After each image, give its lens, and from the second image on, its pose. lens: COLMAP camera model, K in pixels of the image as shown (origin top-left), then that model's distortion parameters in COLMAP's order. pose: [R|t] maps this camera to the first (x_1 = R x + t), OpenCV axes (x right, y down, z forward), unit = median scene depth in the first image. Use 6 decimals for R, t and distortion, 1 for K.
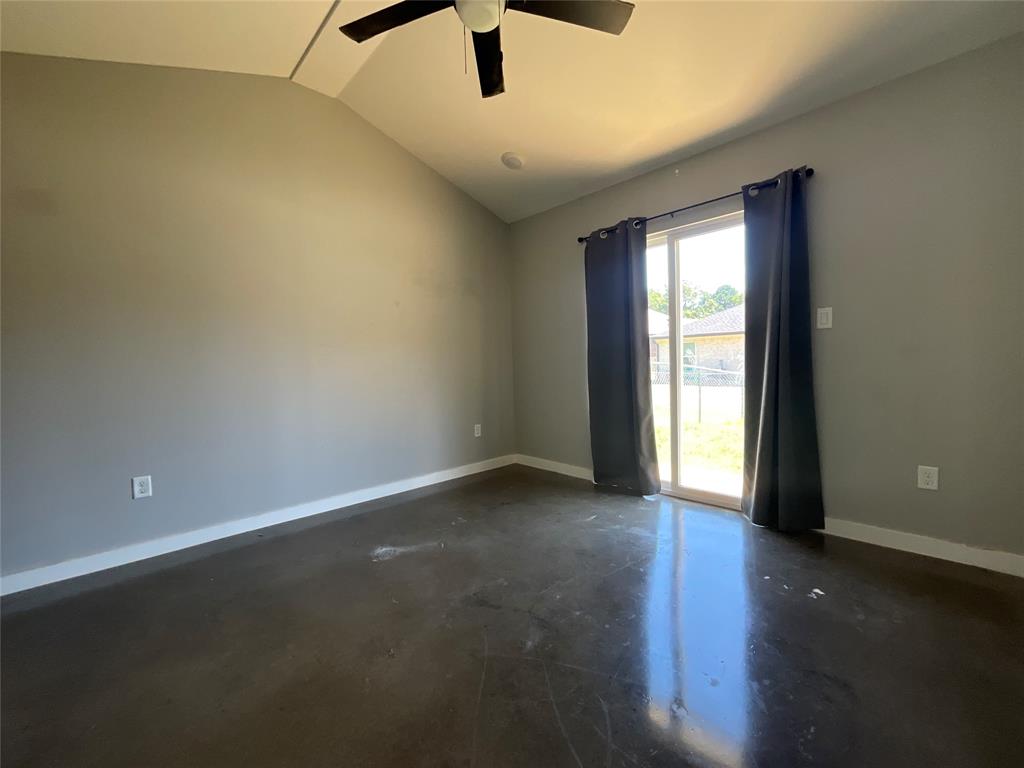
lens RADIAL K [[417.3, 0, 515.6], [0, 417.3, 384.4], [0, 0, 1]] dist [-0.004445, 0.000119]
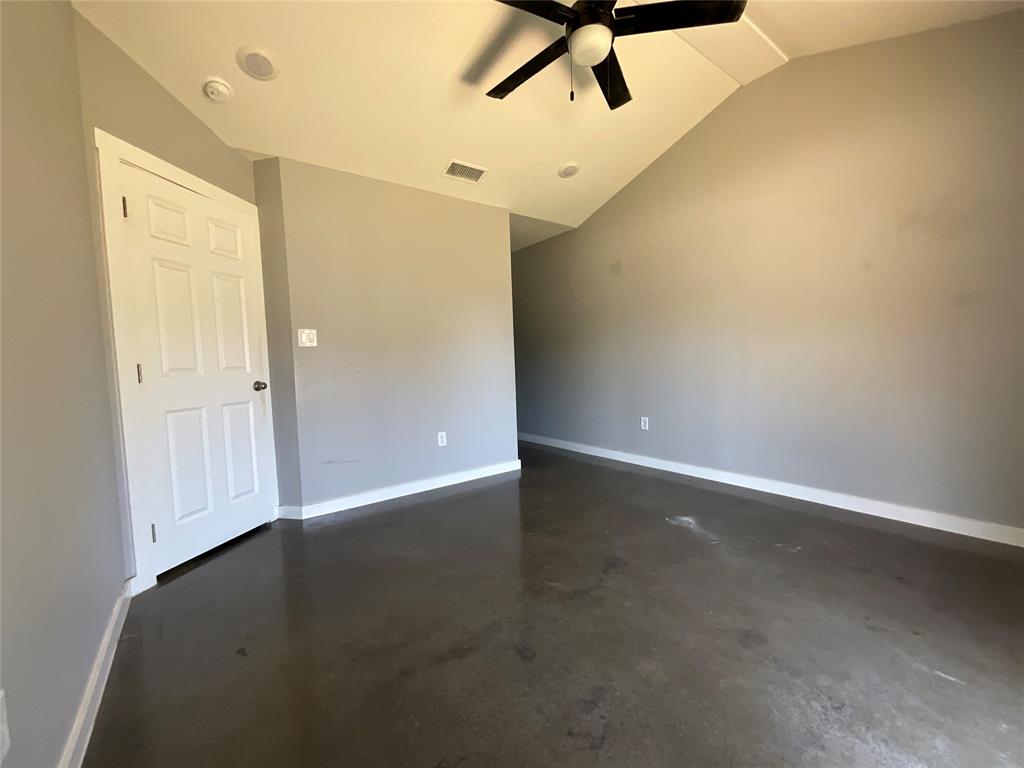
lens RADIAL K [[417.3, 0, 510.6], [0, 417.3, 382.7], [0, 0, 1]] dist [-0.004445, 0.000119]
pose [[-0.115040, 0.086262, -0.989608, 0.790960], [-0.025644, 0.995632, 0.089768, -0.048116], [0.993030, 0.035705, -0.112325, 0.646451]]
